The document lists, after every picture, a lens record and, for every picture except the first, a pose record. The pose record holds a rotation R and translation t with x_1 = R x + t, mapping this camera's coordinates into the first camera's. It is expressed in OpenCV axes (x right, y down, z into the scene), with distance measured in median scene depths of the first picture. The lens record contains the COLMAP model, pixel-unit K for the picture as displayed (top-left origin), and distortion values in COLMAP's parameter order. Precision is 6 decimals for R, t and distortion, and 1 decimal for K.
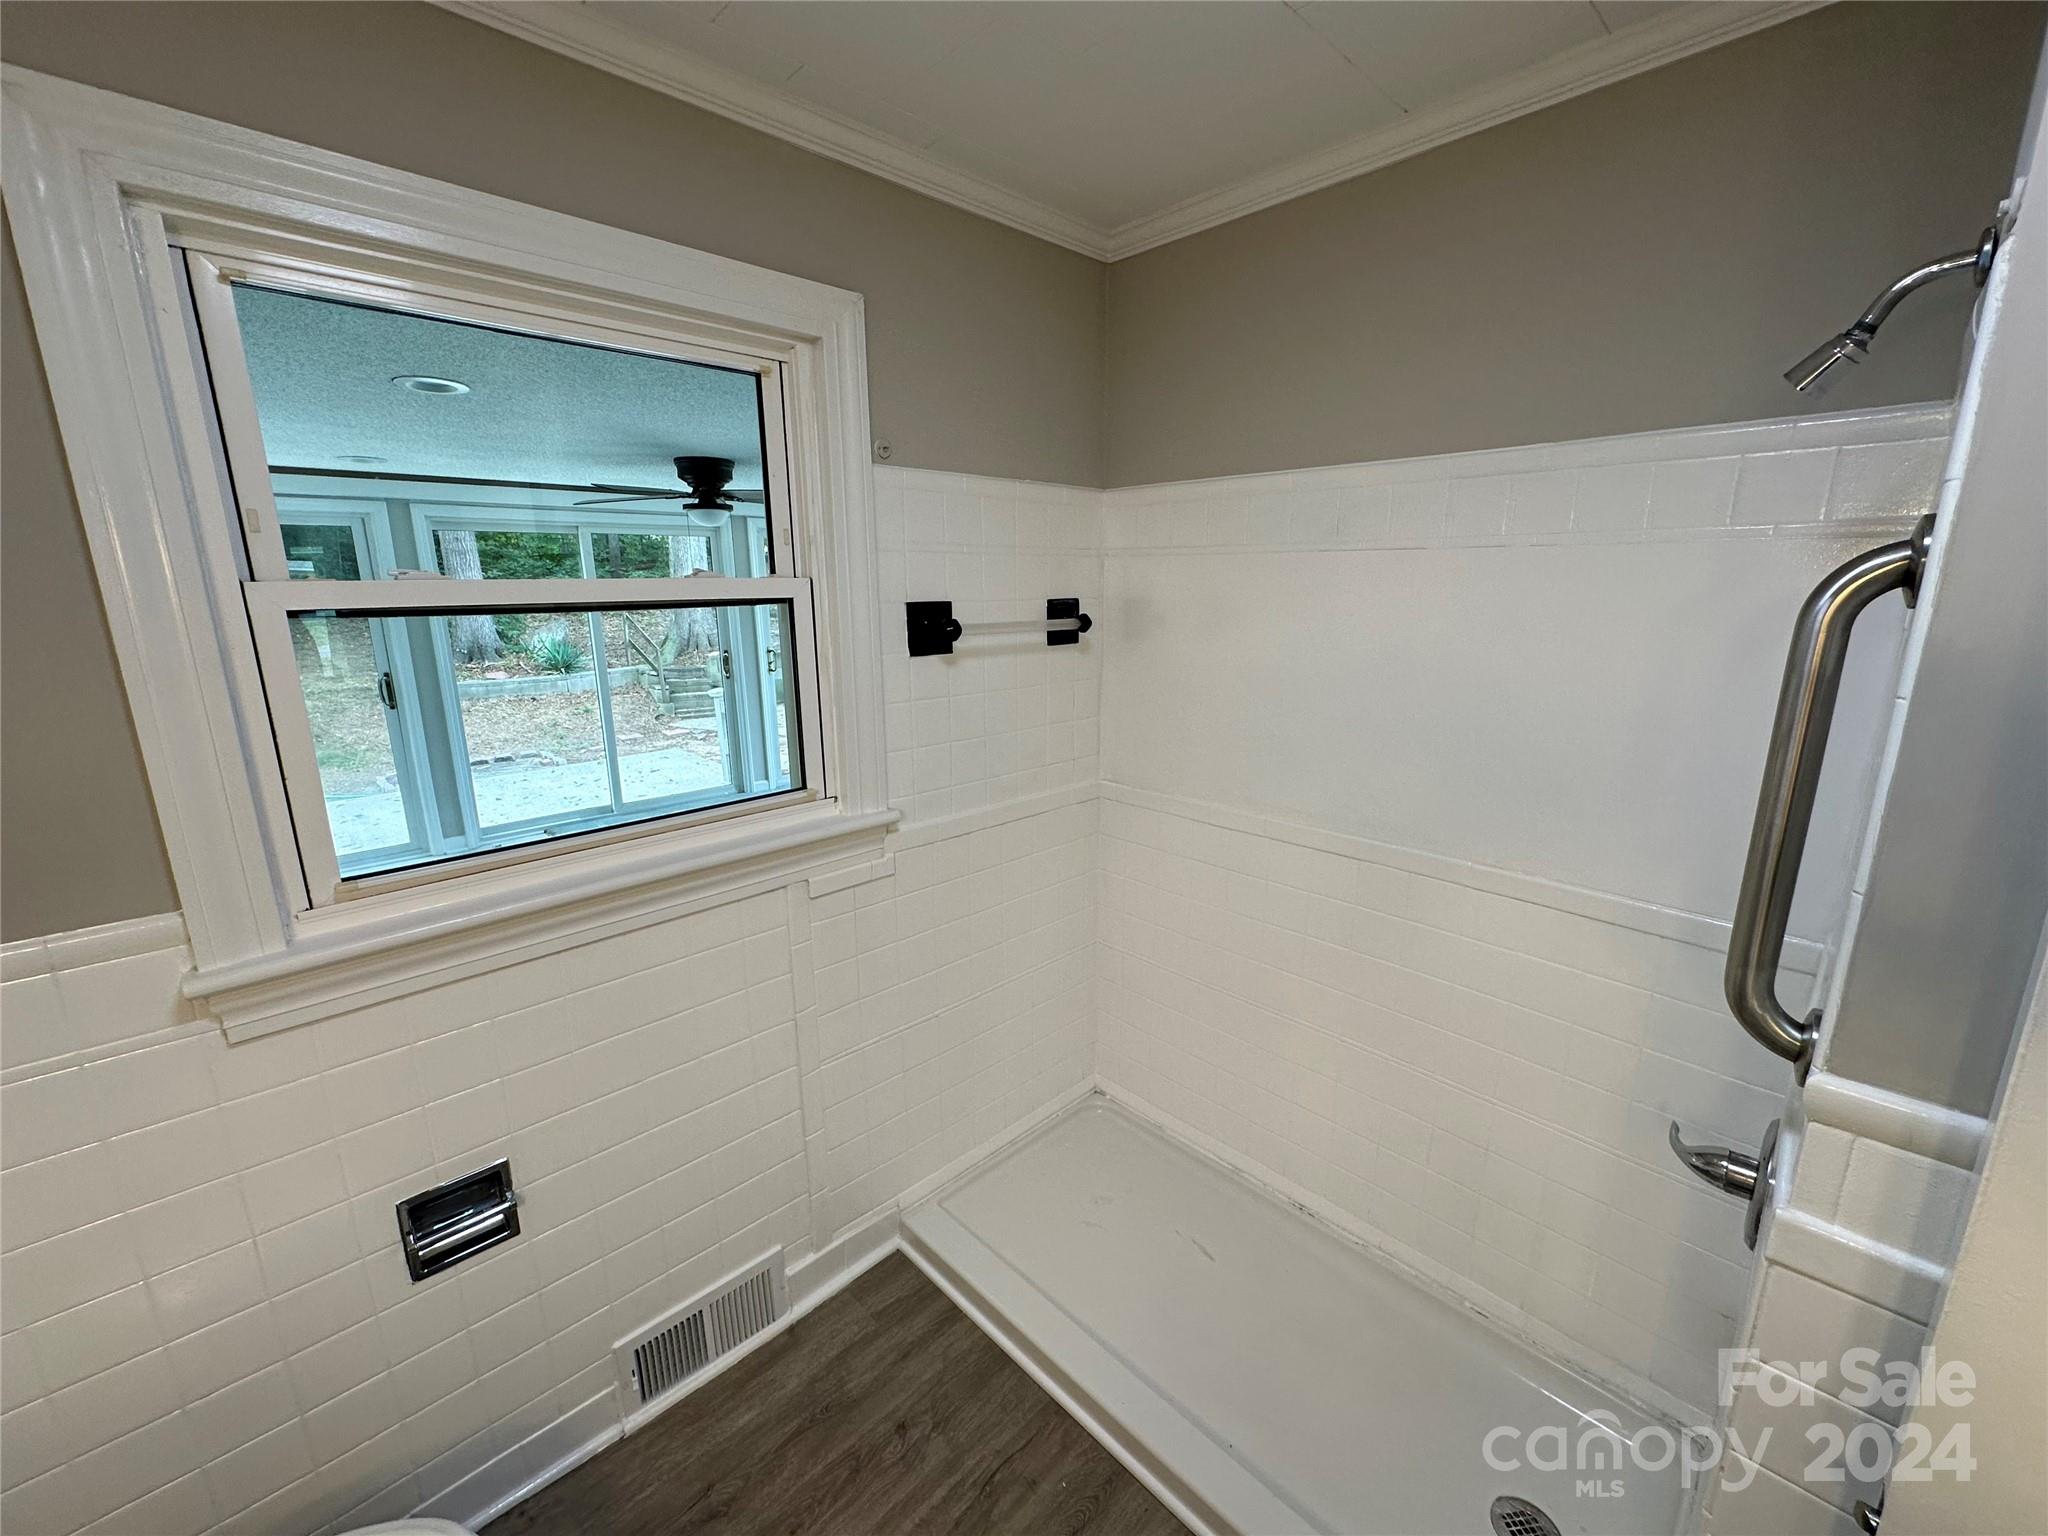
lens RADIAL K [[817.7, 0, 1023.7], [0, 817.7, 769.6], [0, 0, 1]] dist [-0.002444, 0.000486]
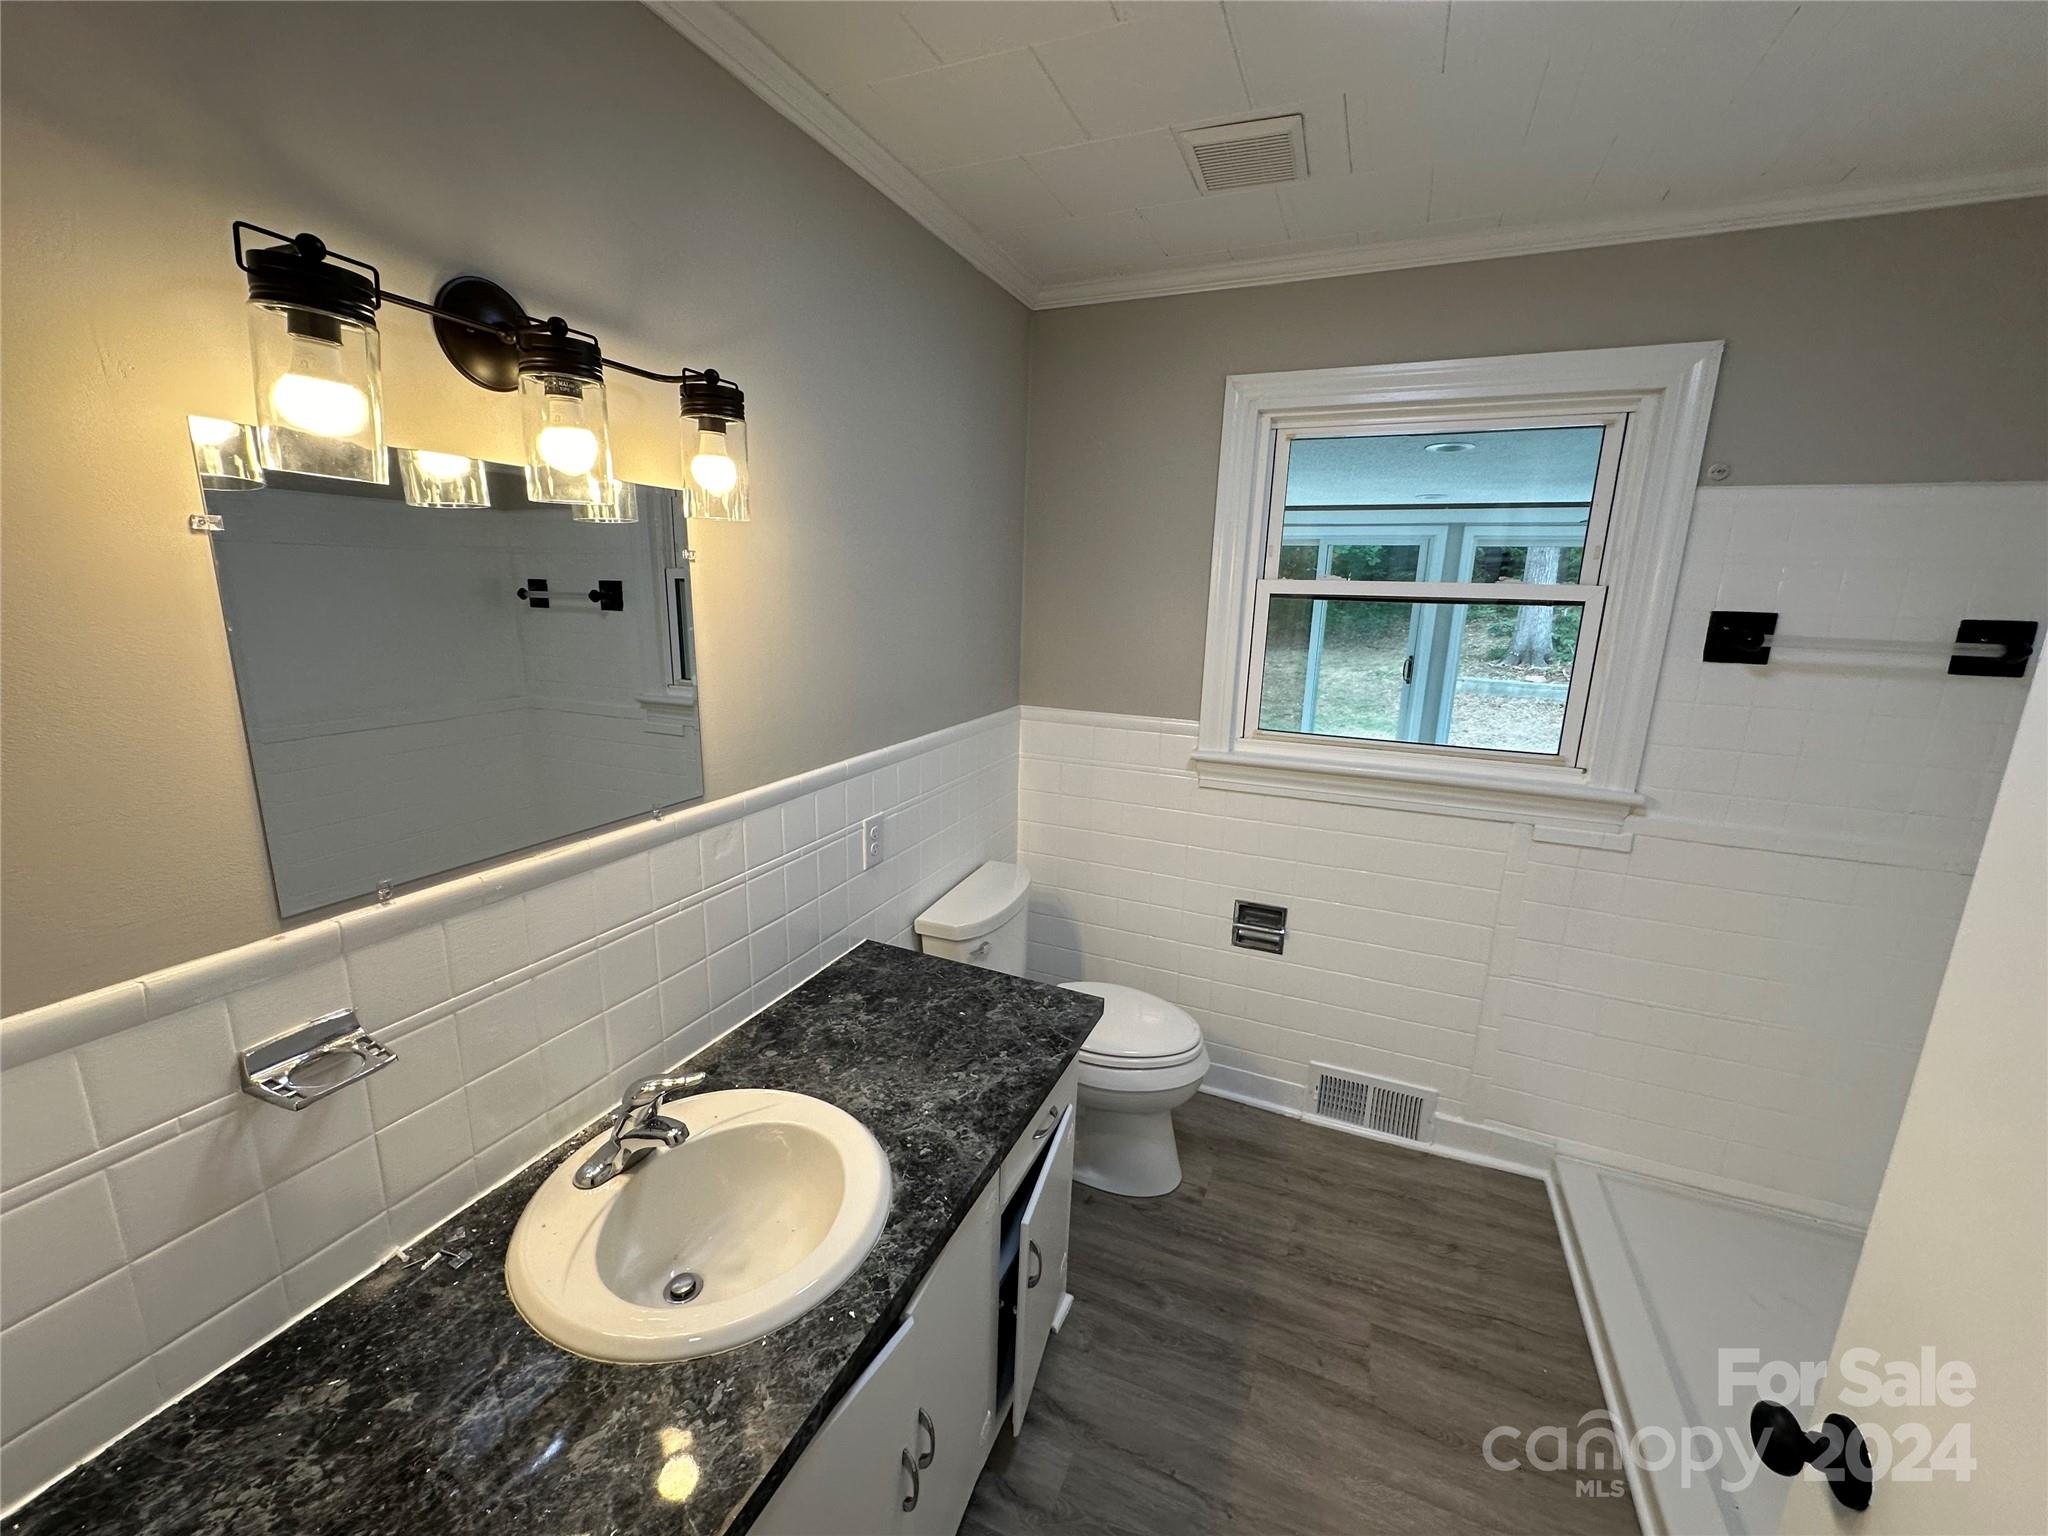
lens RADIAL K [[817.7, 0, 1024.9], [0, 817.7, 767.6], [0, 0, 1]] dist [-0.002444, 0.000486]
pose [[0.389765, 0.222227, -0.893699, 0.513124], [-0.236670, 0.962025, 0.135999, 0.062849], [0.889983, 0.158504, 0.427558, -0.238528]]
